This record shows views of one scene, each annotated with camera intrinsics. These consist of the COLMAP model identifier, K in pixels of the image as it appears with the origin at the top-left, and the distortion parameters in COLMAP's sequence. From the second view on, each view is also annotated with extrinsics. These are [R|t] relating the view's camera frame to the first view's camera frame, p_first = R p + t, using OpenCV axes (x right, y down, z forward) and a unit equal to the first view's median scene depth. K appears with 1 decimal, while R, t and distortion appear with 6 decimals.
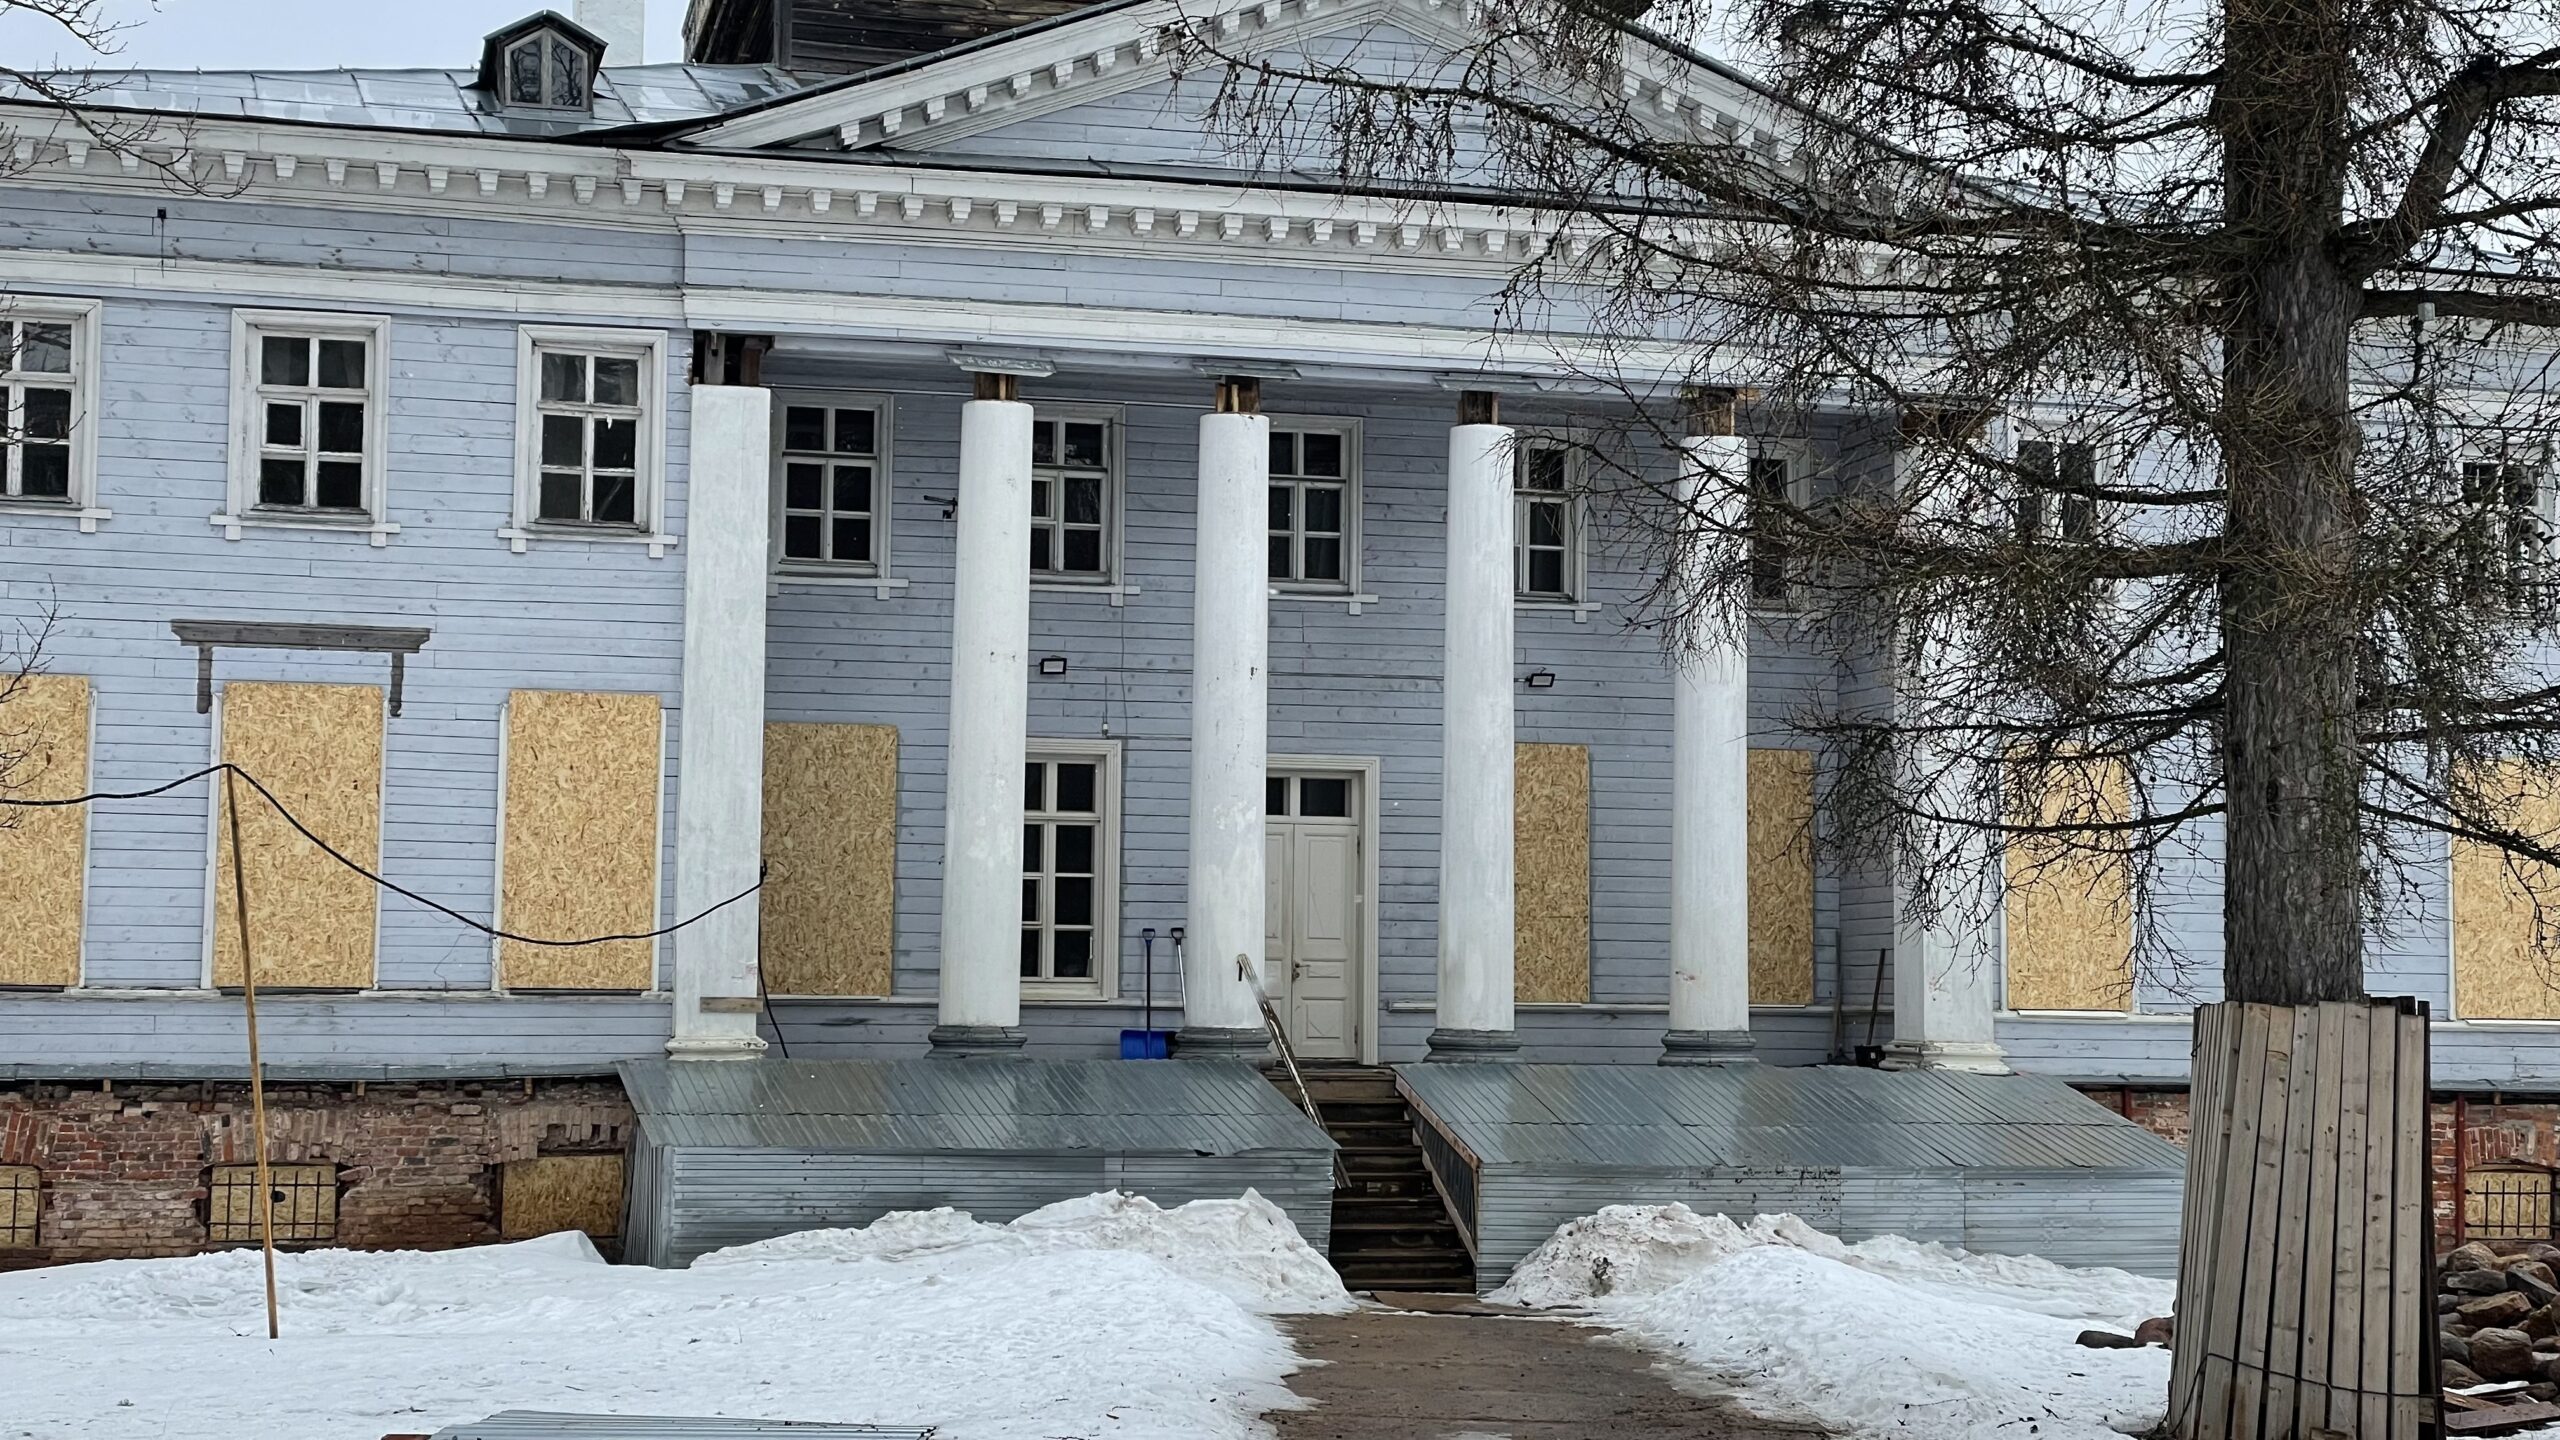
lens RADIAL K [[3833.9, 0, 1273.3], [0, 3833.9, 675.3], [0, 0, 1]] dist [0.163786, -0.089193]
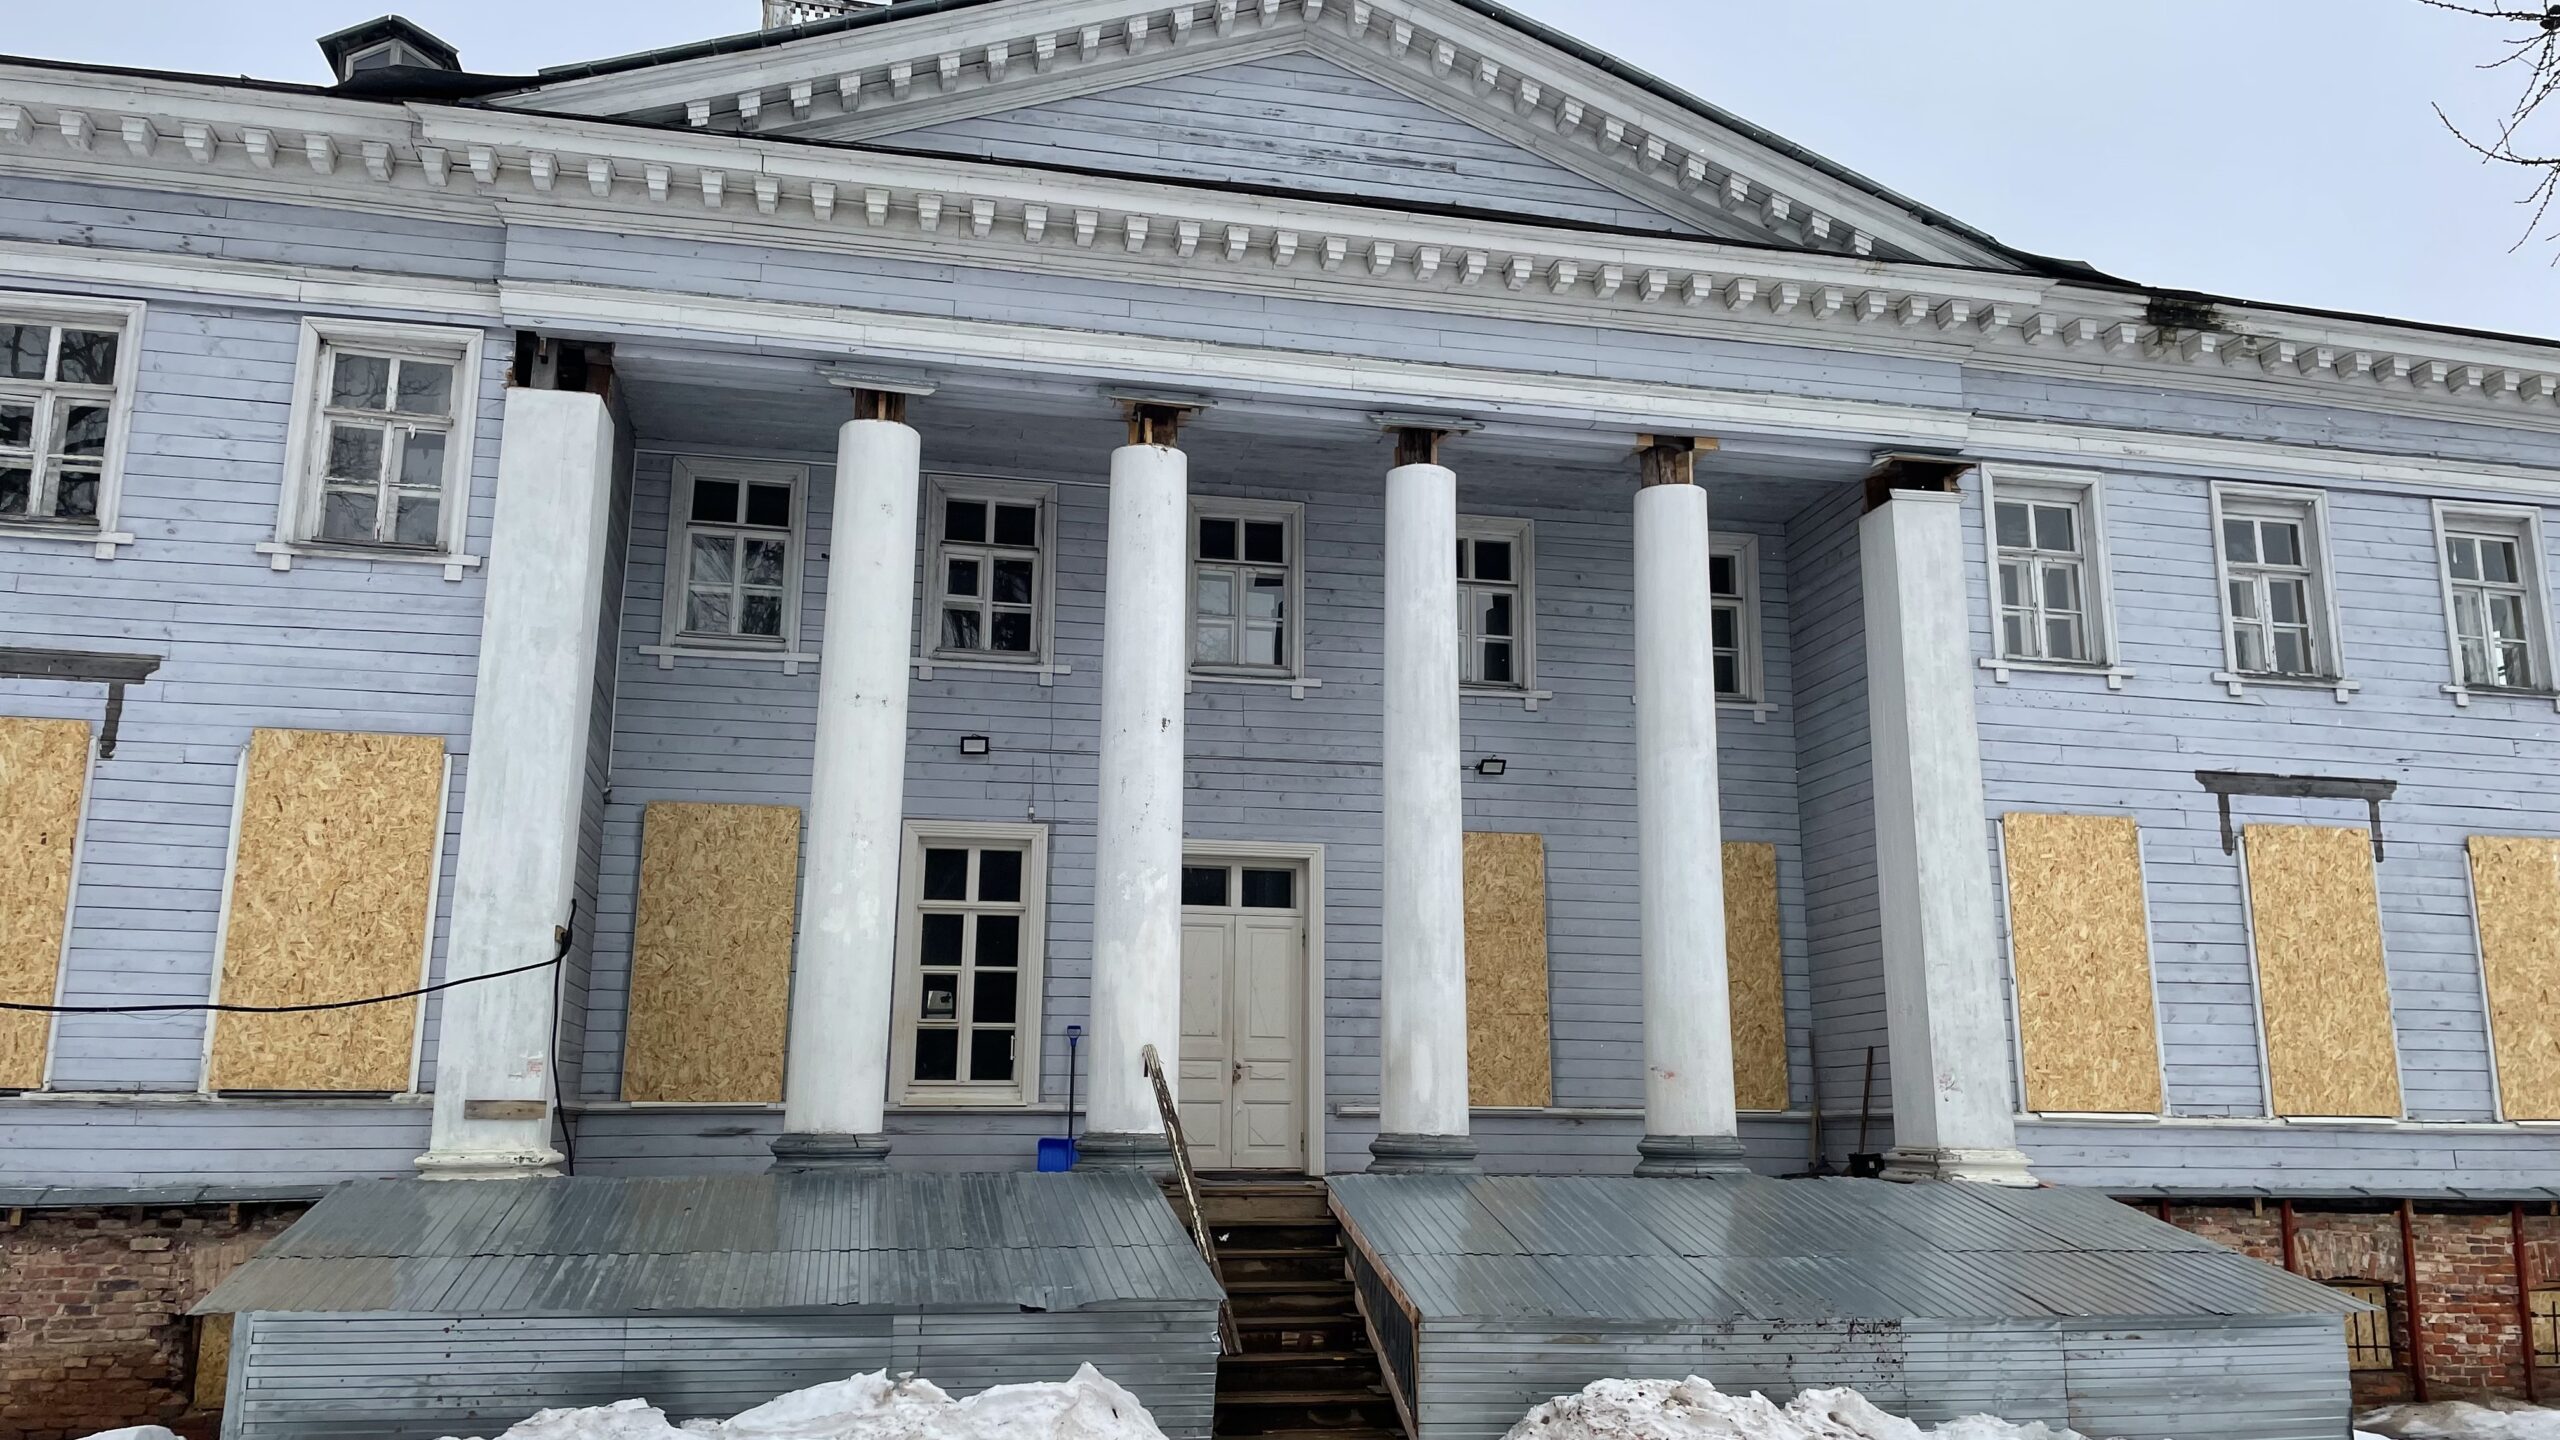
lens RADIAL K [[1903.8, 0, 1280.0], [0, 1903.8, 720.0], [0, 0, 1]] dist [0.097068, -0.110131]
pose [[0.998916, -0.014637, -0.044183, 0.042998], [0.008863, 0.991714, -0.128160, 0.057791], [0.045692, 0.127630, 0.990769, 0.591978]]
